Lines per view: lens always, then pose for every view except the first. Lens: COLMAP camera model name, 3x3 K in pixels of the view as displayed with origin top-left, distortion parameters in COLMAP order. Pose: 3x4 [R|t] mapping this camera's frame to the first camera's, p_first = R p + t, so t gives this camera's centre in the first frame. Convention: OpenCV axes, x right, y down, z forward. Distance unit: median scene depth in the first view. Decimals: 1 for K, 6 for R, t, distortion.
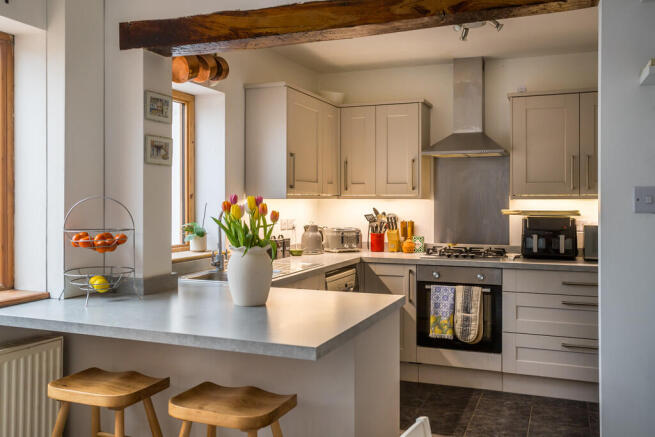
lens RADIAL K [[582.8, 0, 325.2], [0, 582.8, 200.8], [0, 0, 1]] dist [0.017543, 0.012647]
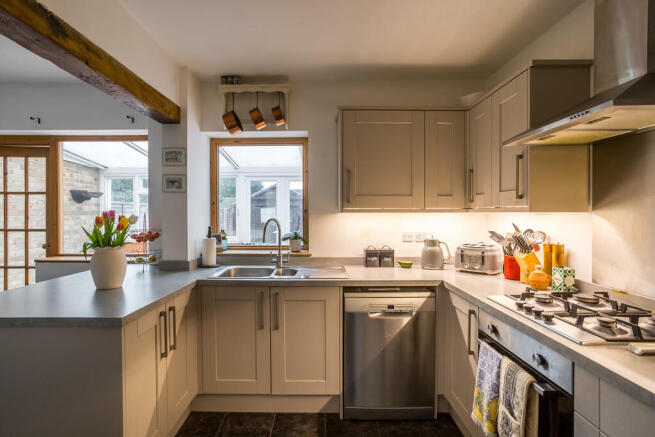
lens RADIAL K [[314.2, 0, 322.3], [0, 314.2, 215.6], [0, 0, 1]] dist [-0.005373, 0.000313]
pose [[0.369517, 0.003402, -0.929218, 0.692660], [0.000022, 0.999993, 0.003670, 0.000022], [0.929224, -0.001377, 0.369514, 1.087191]]
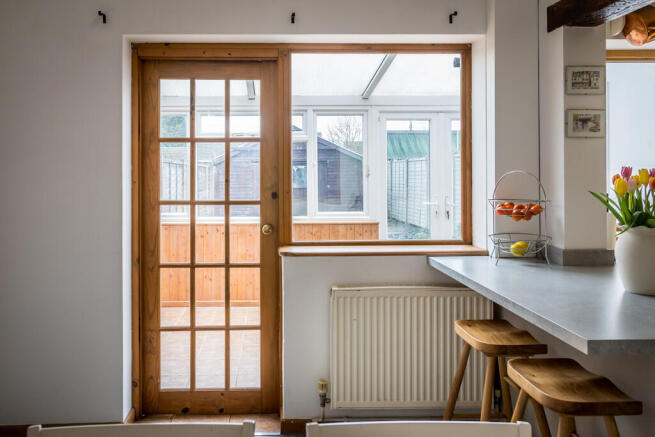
lens RADIAL K [[550.4, 0, 313.6], [0, 550.4, 180.6], [0, 0, 1]] dist [0.007787, -0.004263]
pose [[0.406197, 0.001389, -0.913785, 0.395006], [0.006282, 0.999971, 0.004313, 0.004377], [0.913764, -0.007492, 0.406176, 0.199673]]
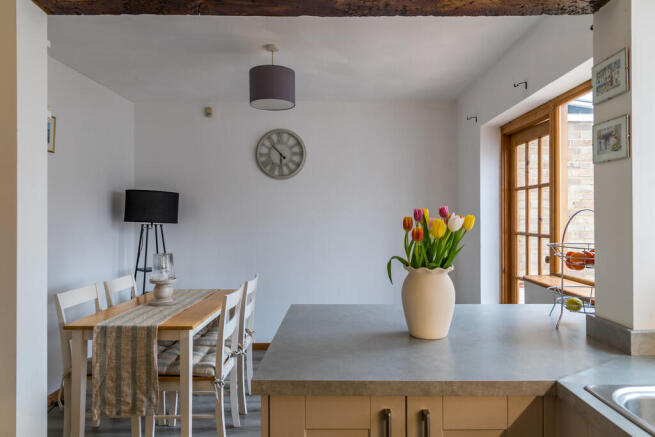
lens RADIAL K [[450.8, 0, 324.9], [0, 450.8, 216.0], [0, 0, 1]] dist [0.011744, 0.003333]
pose [[-0.925603, 0.000084, -0.378497, 0.236345], [0.001754, 0.999990, -0.004066, 0.005074], [0.378493, -0.004427, -0.925594, 1.403838]]
